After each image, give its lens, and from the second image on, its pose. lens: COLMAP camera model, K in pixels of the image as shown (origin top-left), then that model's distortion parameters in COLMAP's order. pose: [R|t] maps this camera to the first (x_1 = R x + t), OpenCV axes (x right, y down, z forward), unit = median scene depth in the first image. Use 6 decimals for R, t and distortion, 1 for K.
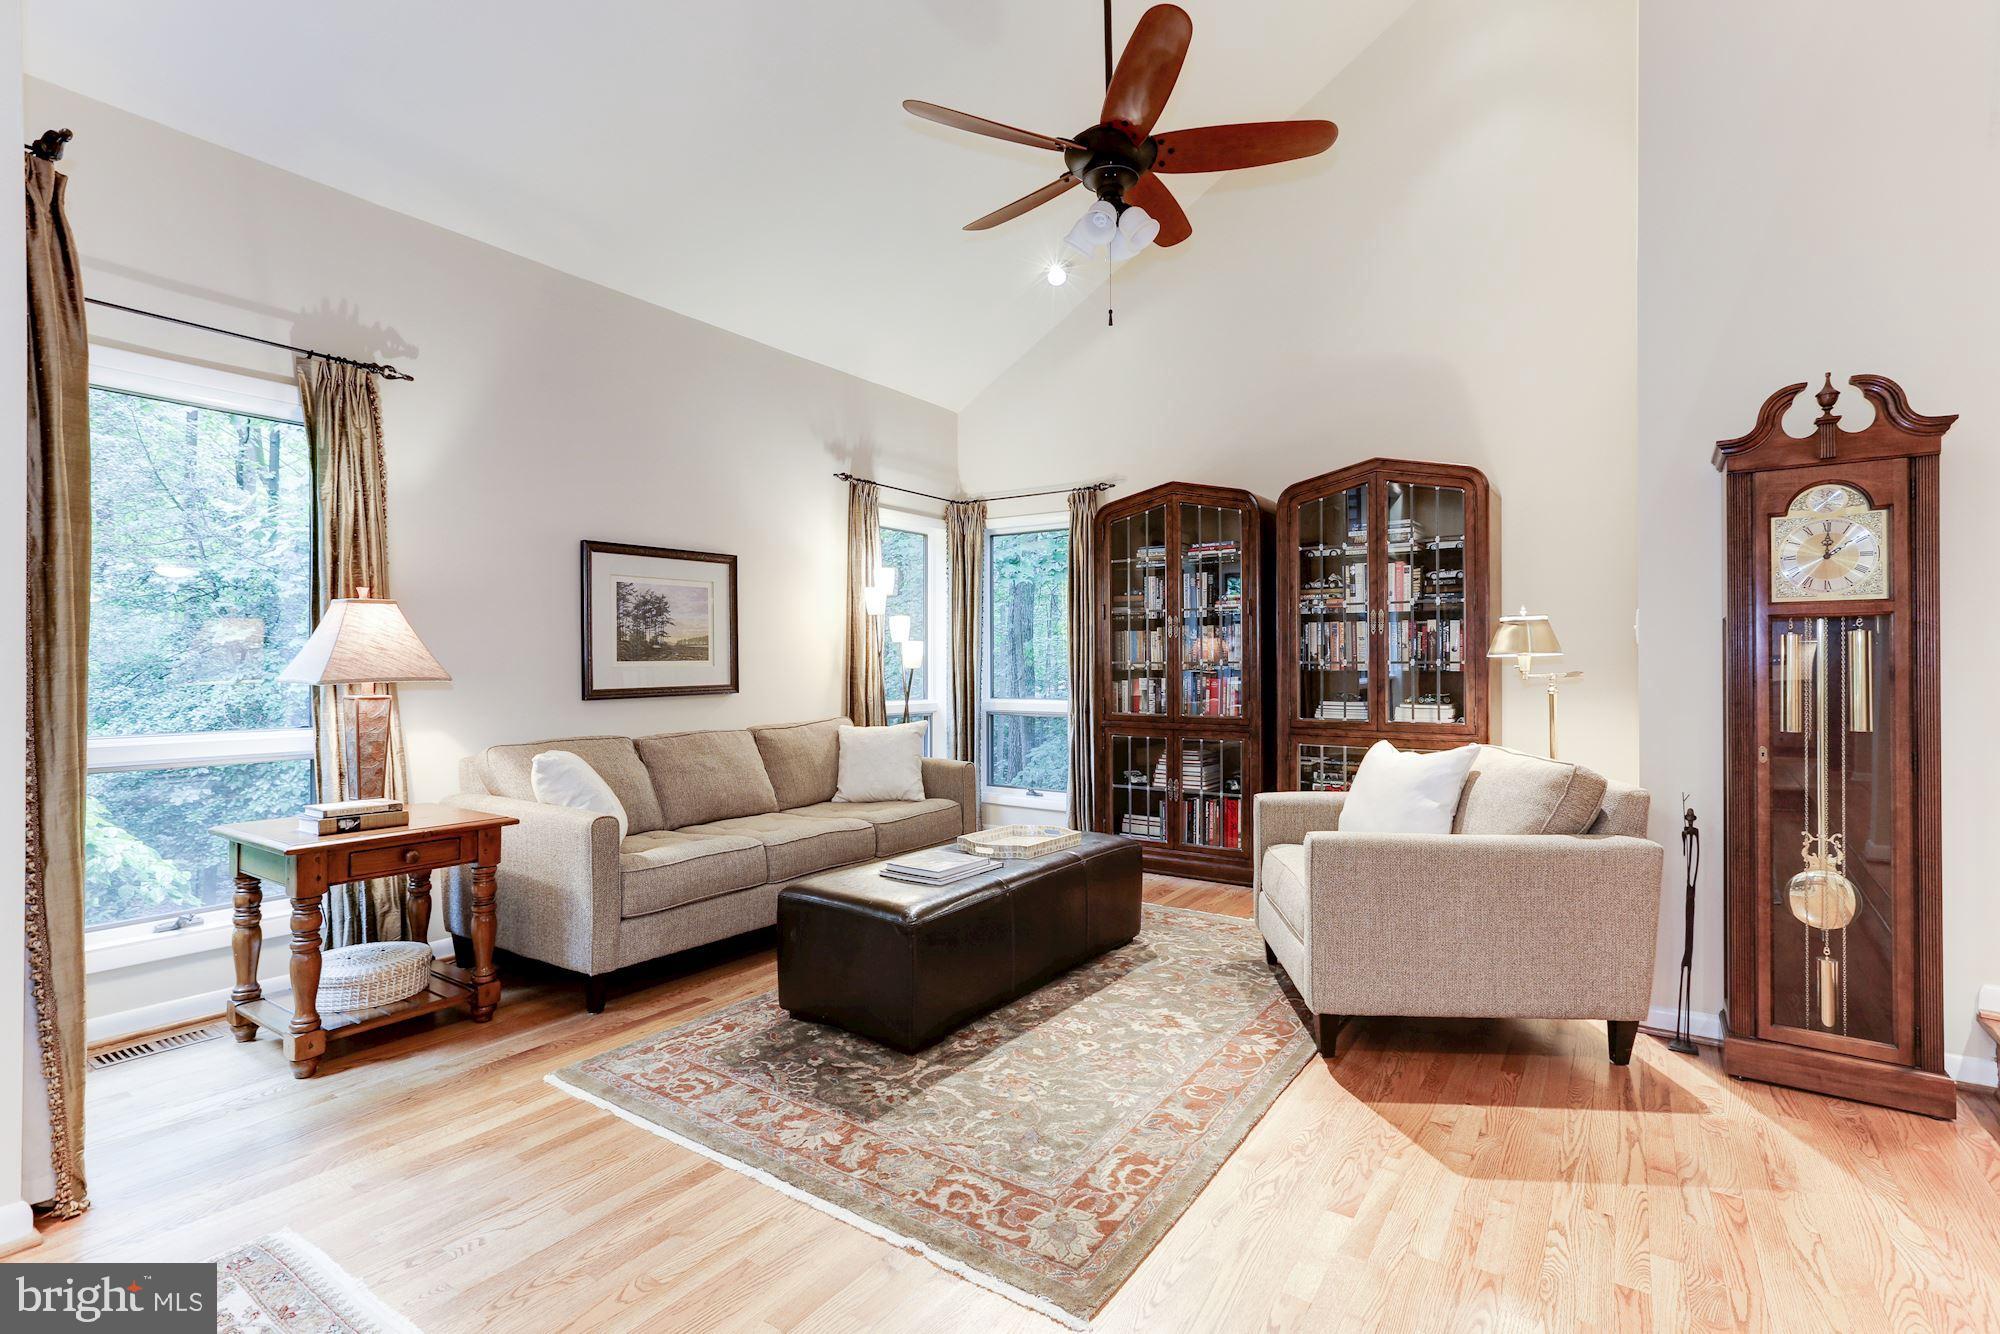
lens RADIAL K [[930.1, 0, 992.5], [0, 930.1, 662.2], [0, 0, 1]] dist [0.000266, 0.000874]
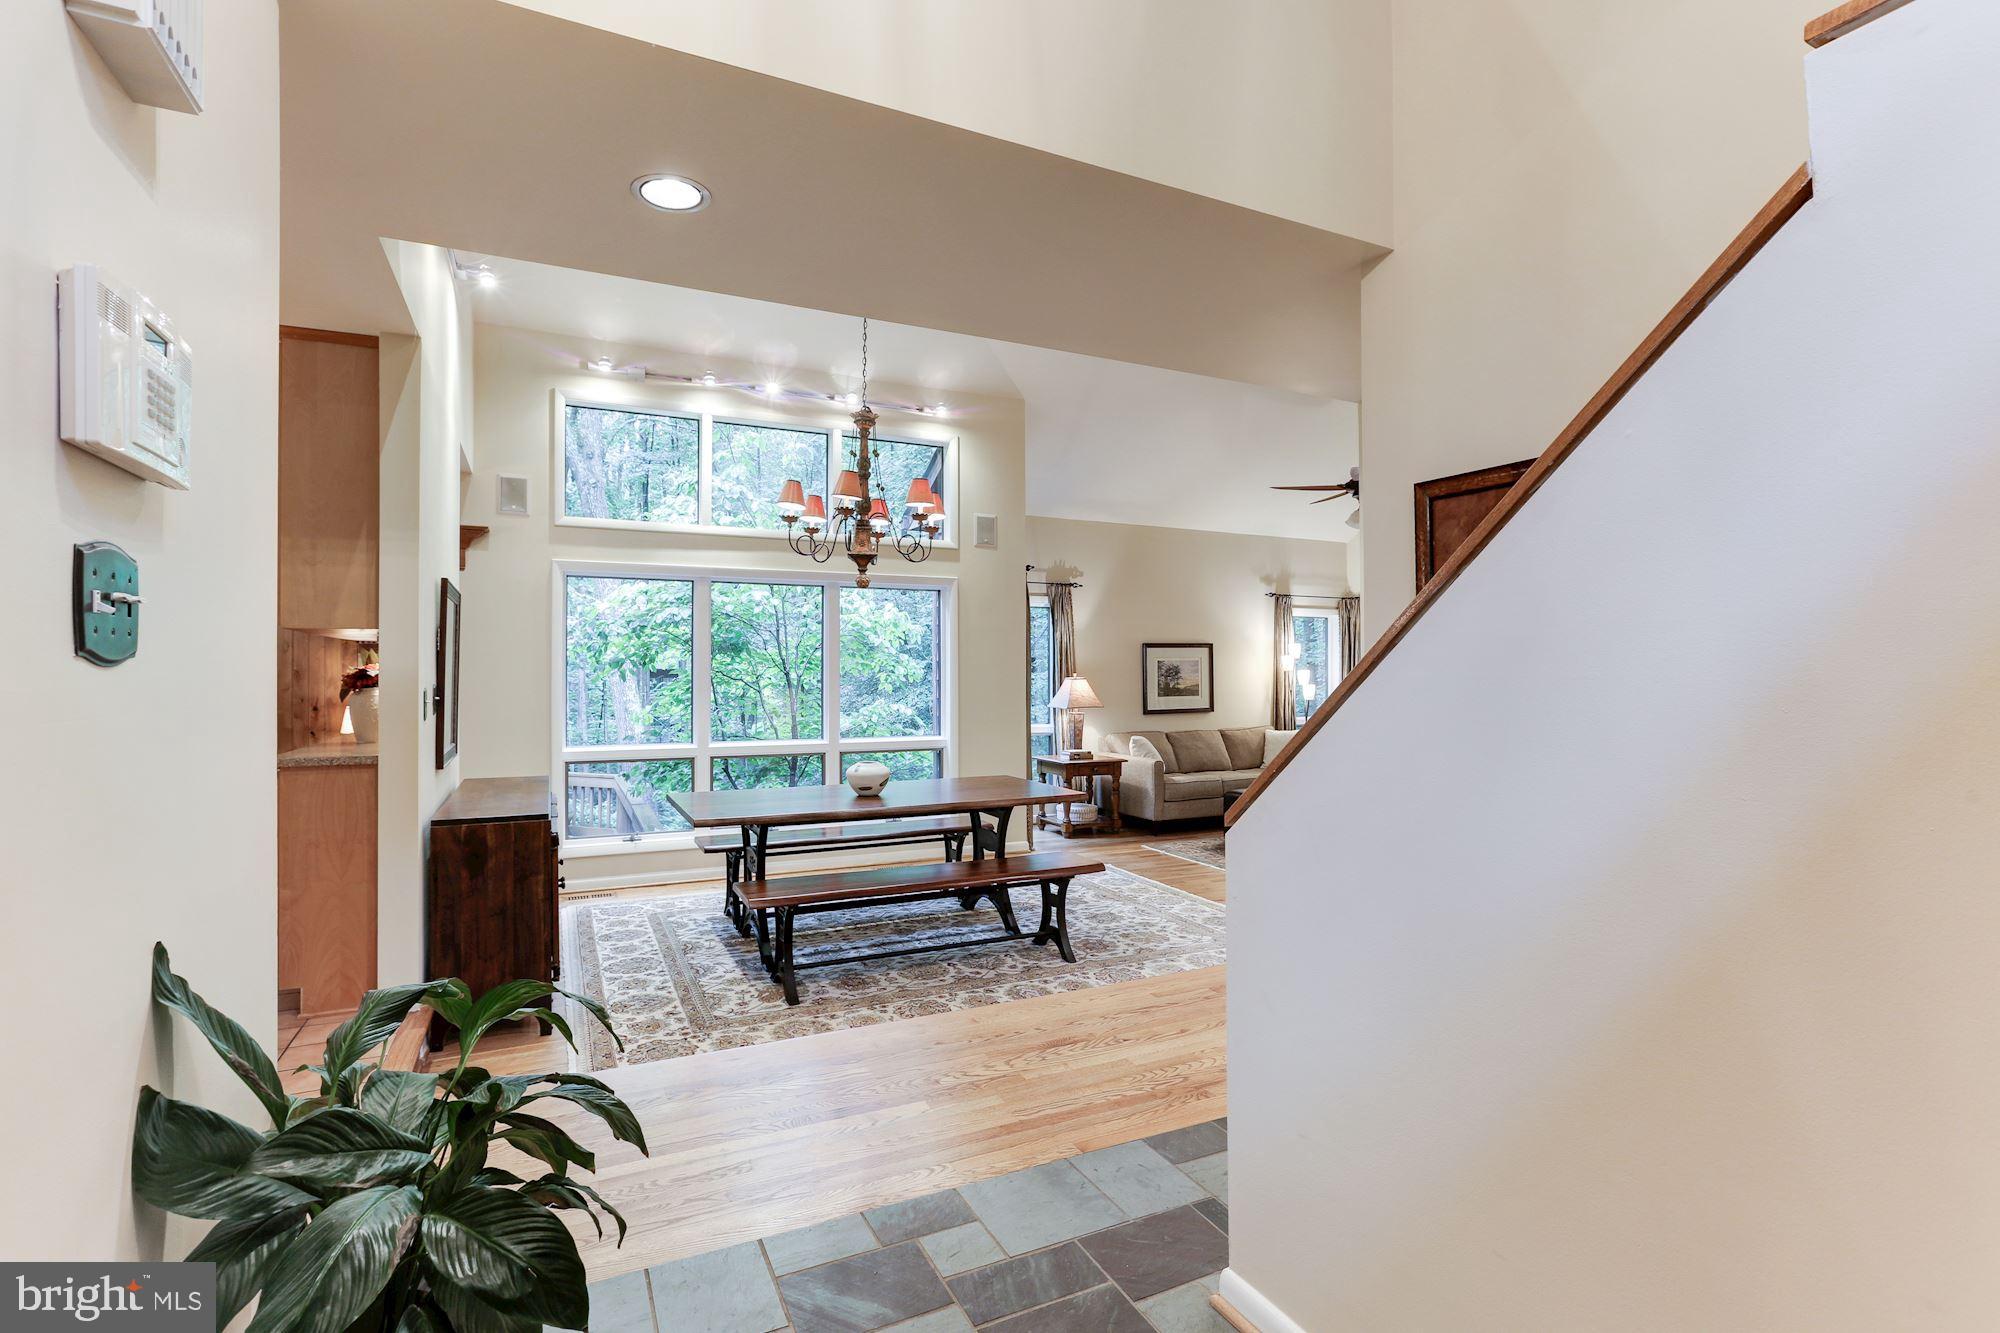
lens RADIAL K [[930.1, 0, 992.5], [0, 930.1, 661.7], [0, 0, 1]] dist [0.000266, 0.000874]
pose [[0.865187, -0.003659, -0.501435, 0.316034], [0.001259, 0.999986, -0.005126, -0.064293], [0.501447, 0.003804, 0.865180, -0.962286]]
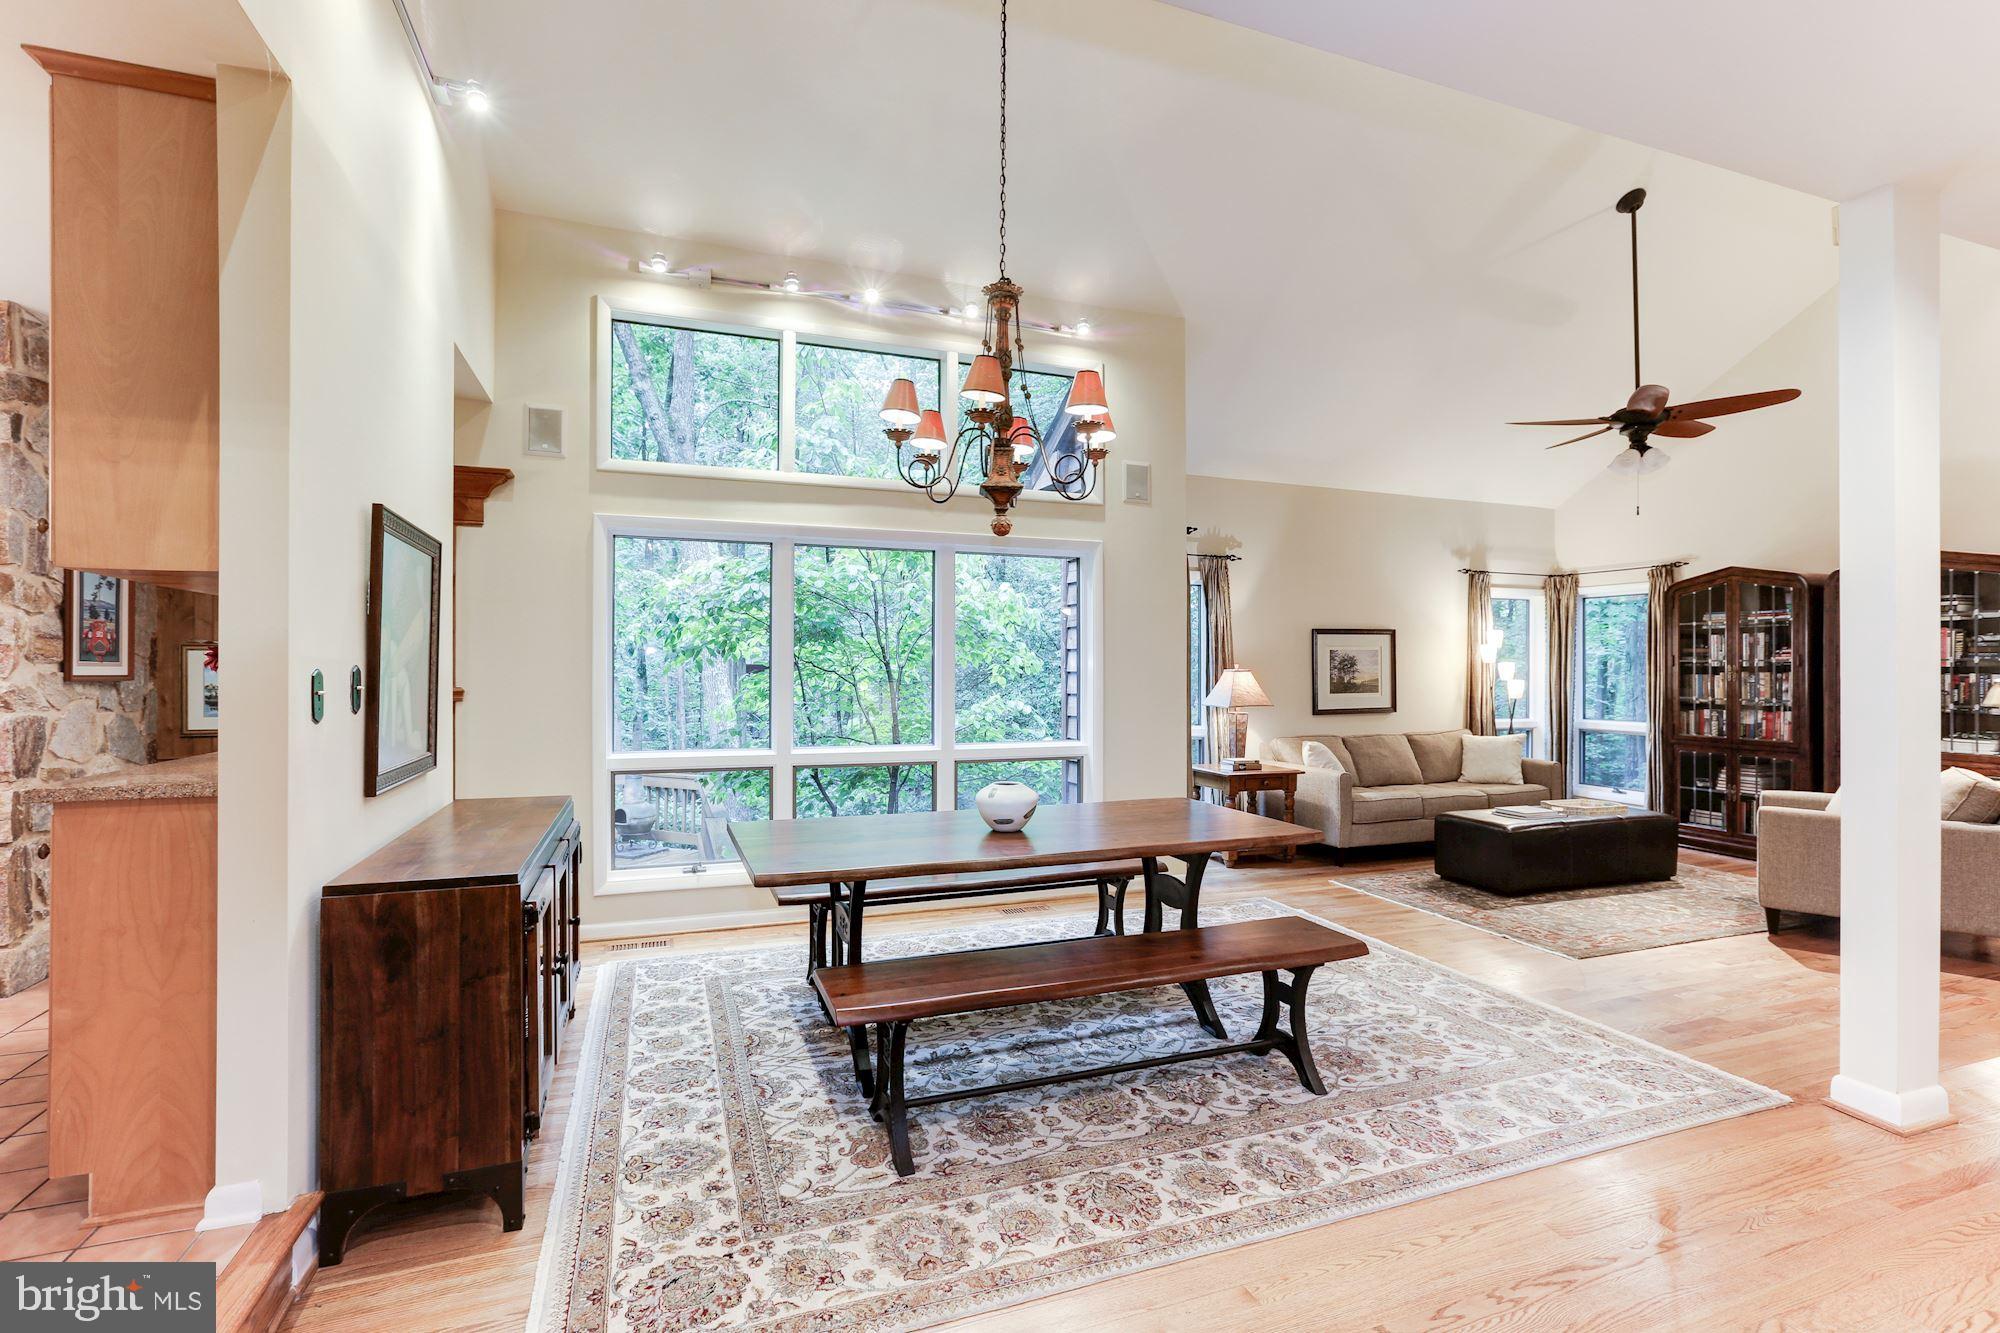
lens RADIAL K [[921.3, 0, 1029.9], [0, 921.3, 665.3], [0, 0, 1]] dist [0.008555, 0.000467]
pose [[0.834395, 0.003103, -0.551159, 0.087545], [-0.002441, 0.999995, 0.001934, -0.051630], [0.551162, -0.000268, 0.834398, -0.725618]]
